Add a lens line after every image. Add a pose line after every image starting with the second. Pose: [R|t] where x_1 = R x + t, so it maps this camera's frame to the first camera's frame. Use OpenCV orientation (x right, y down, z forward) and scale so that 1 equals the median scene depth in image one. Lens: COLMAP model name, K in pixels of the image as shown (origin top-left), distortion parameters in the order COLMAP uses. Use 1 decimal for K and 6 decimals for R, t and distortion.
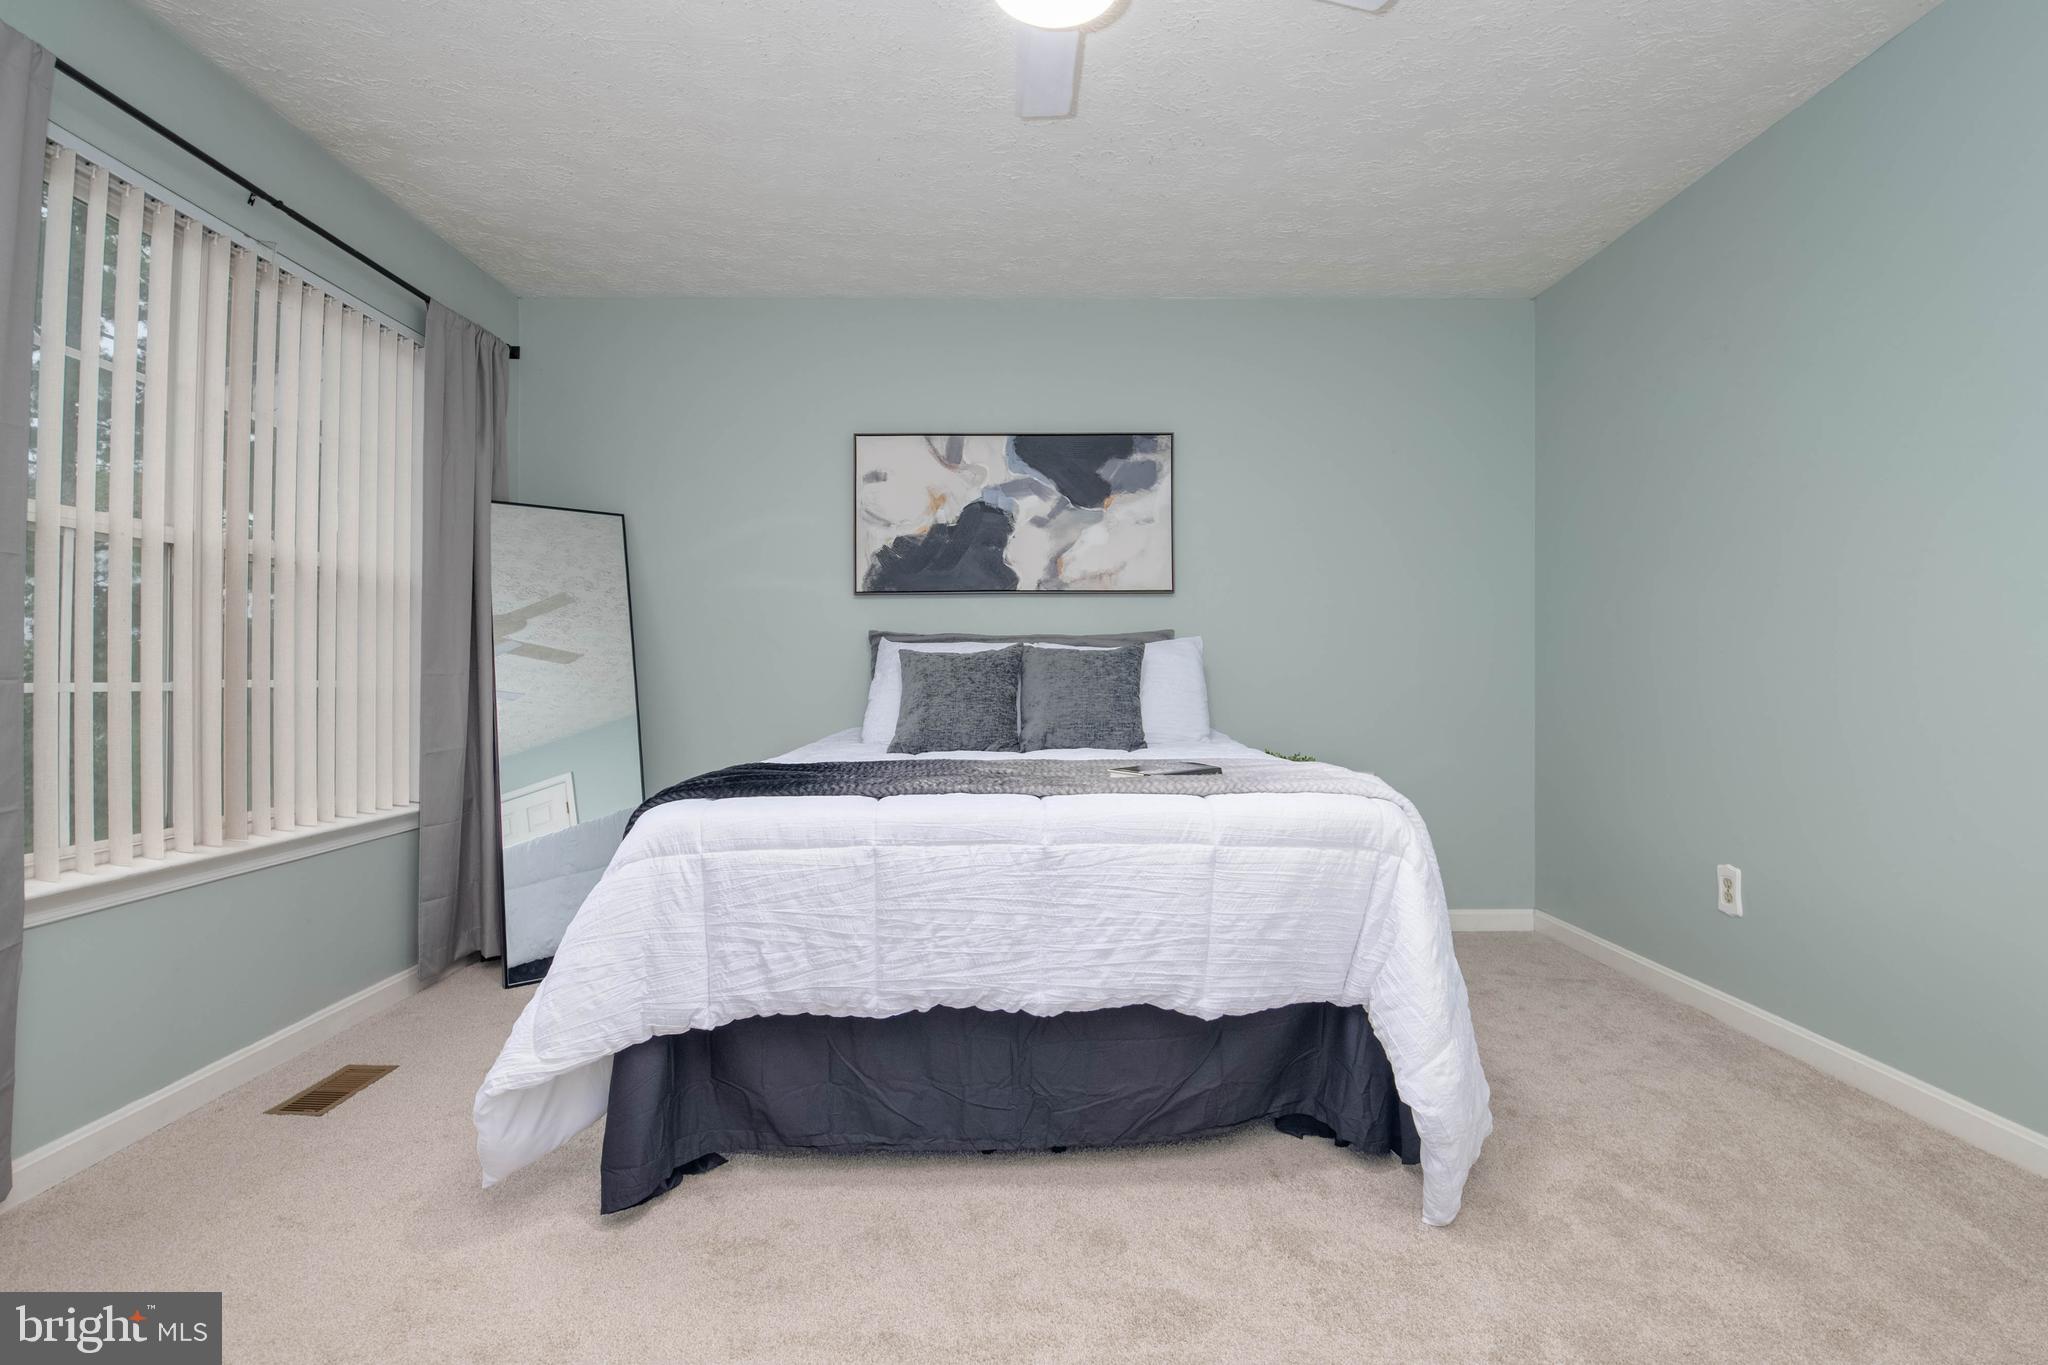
lens RADIAL K [[959.4, 0, 1024.0], [0, 959.4, 682.5], [0, 0, 1]] dist [-0.000363, -0.000550]
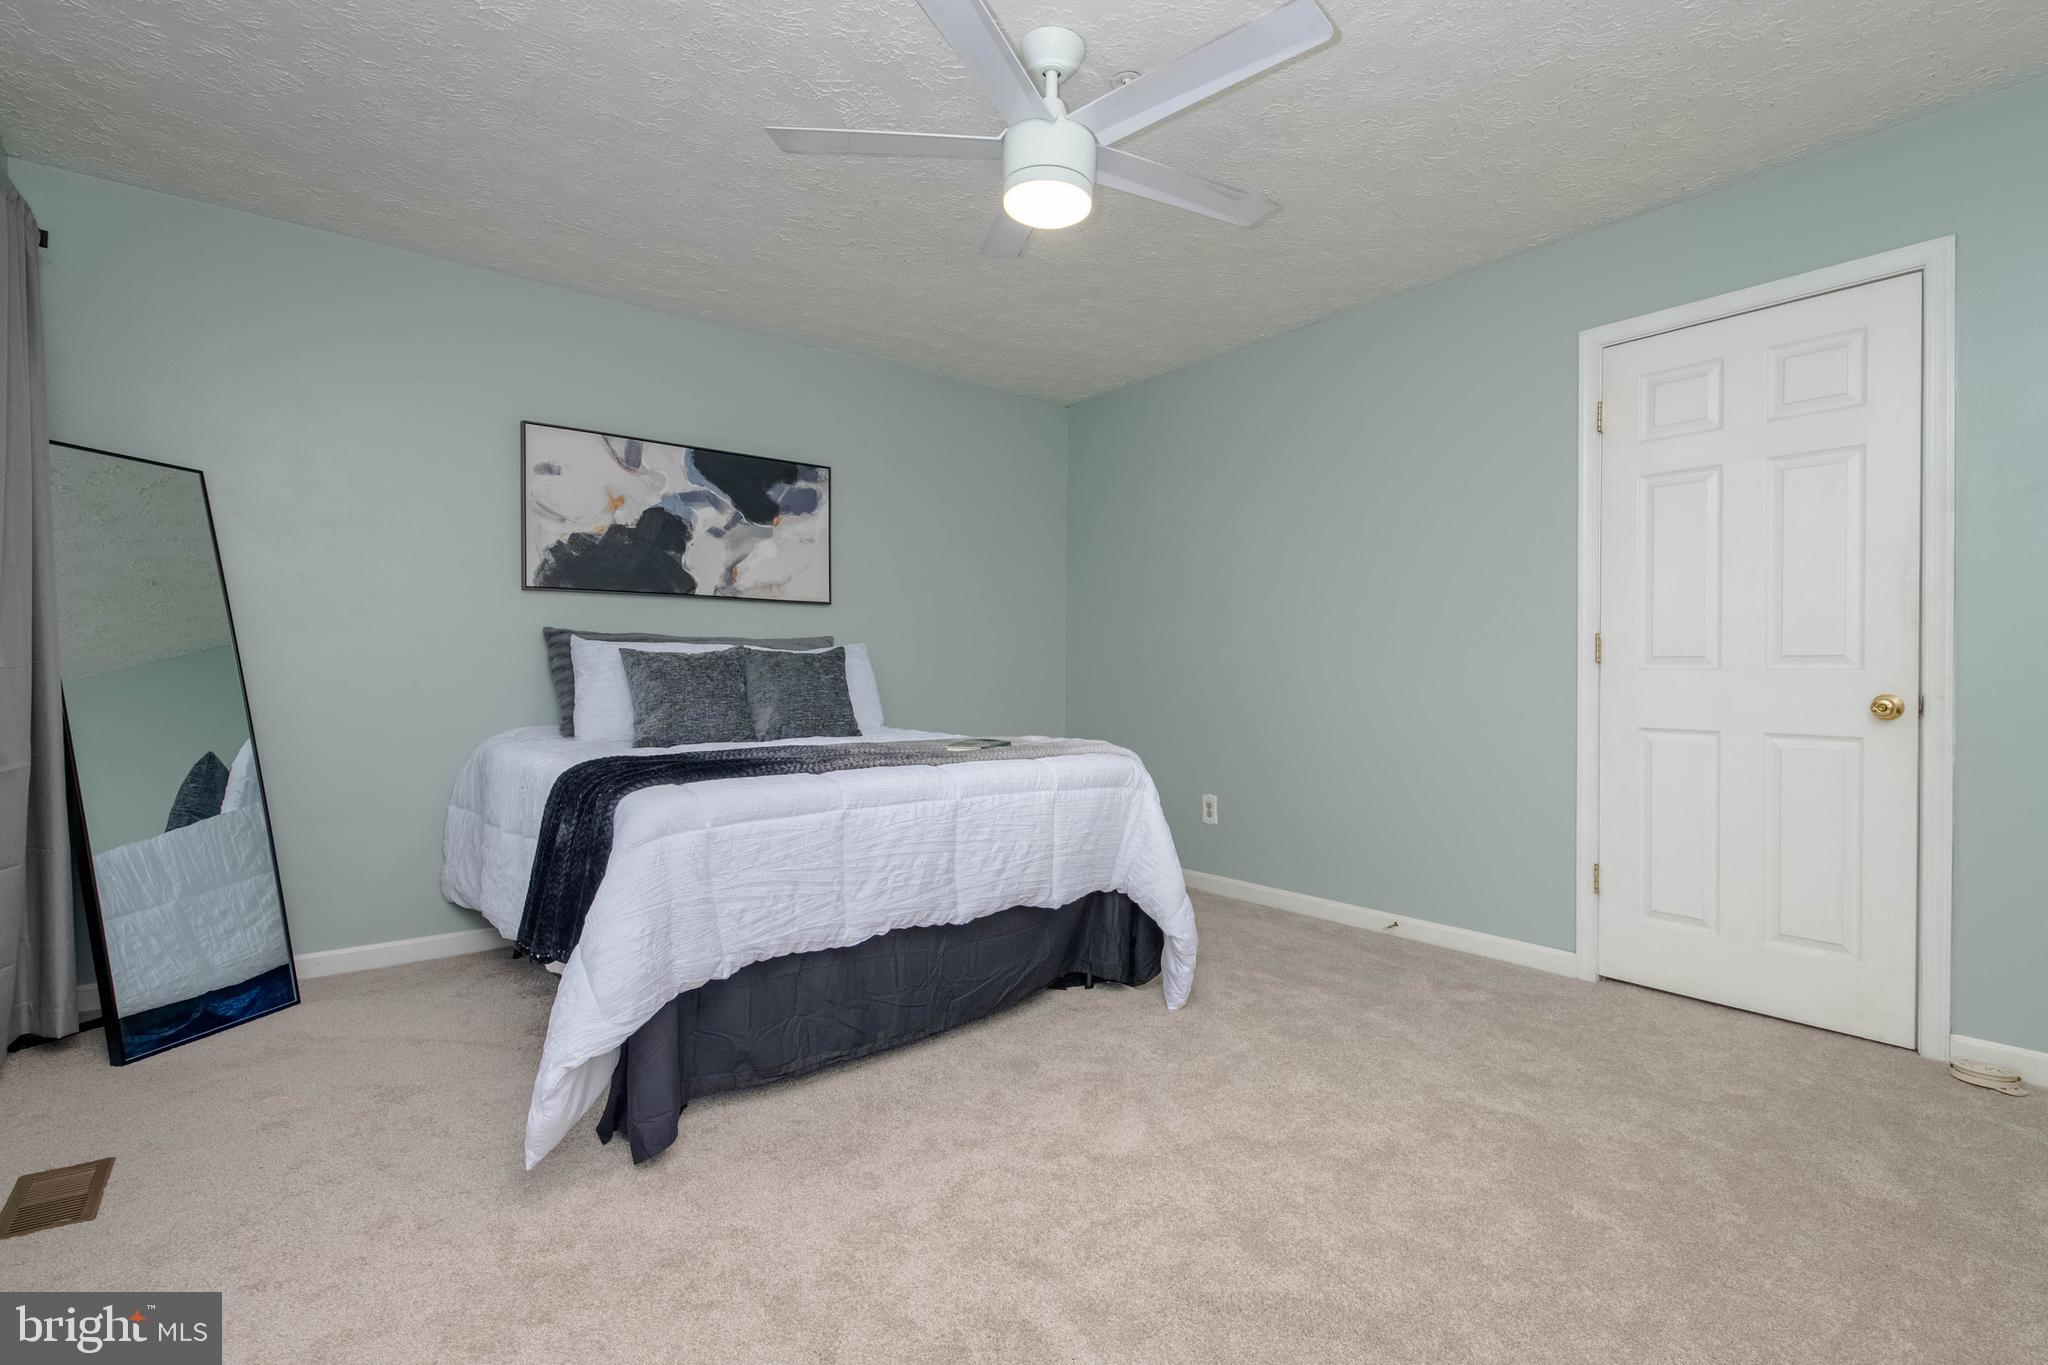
lens RADIAL K [[962.1, 0, 1024.0], [0, 962.1, 682.5], [0, 0, 1]] dist [0.019622, -0.000693]
pose [[0.790892, 0.001245, 0.611955, -0.374932], [-0.000903, 0.999999, -0.000868, 0.002233], [-0.611955, 0.000134, 0.790892, -0.071274]]
